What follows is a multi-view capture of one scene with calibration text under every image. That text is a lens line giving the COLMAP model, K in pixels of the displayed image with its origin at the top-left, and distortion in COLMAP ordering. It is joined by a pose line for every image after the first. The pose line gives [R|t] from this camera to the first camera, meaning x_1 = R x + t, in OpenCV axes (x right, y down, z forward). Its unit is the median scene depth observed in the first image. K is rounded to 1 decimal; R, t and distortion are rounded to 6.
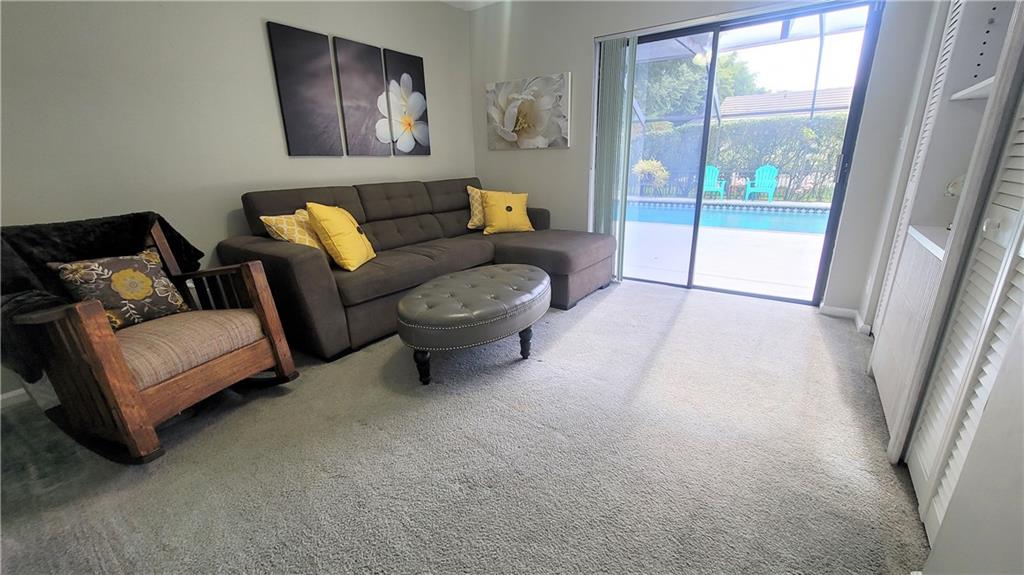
lens RADIAL K [[419.2, 0, 512.0], [0, 419.2, 287.5], [0, 0, 1]] dist [-0.004031, -0.000189]
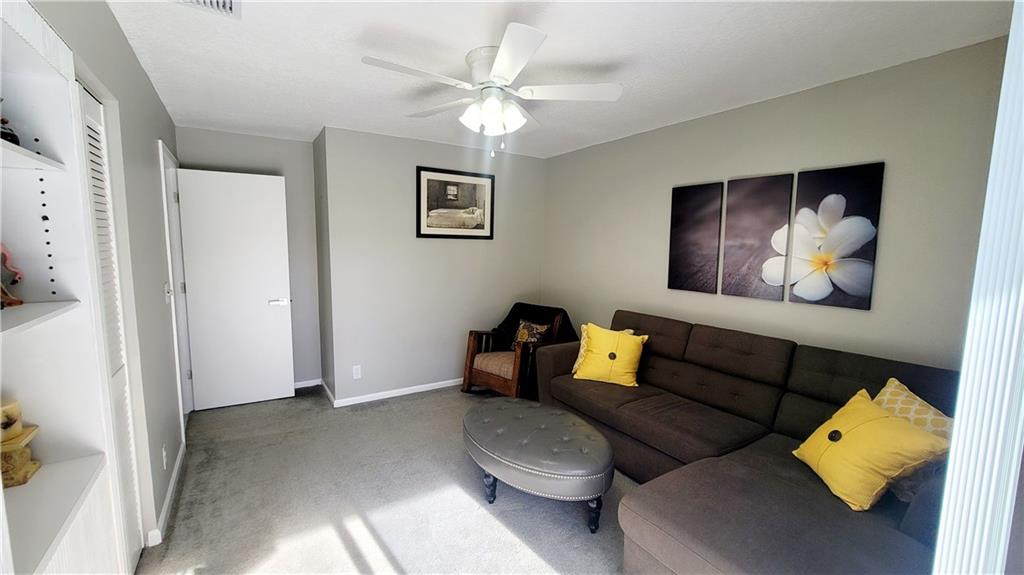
lens RADIAL K [[419.2, 0, 512.0], [0, 419.2, 287.5], [0, 0, 1]] dist [-0.004031, -0.000189]
pose [[-0.360865, 0.113912, -0.925635, 0.574088], [-0.272895, 0.936174, 0.221599, -0.358959], [0.891799, 0.332568, -0.306747, 0.754930]]
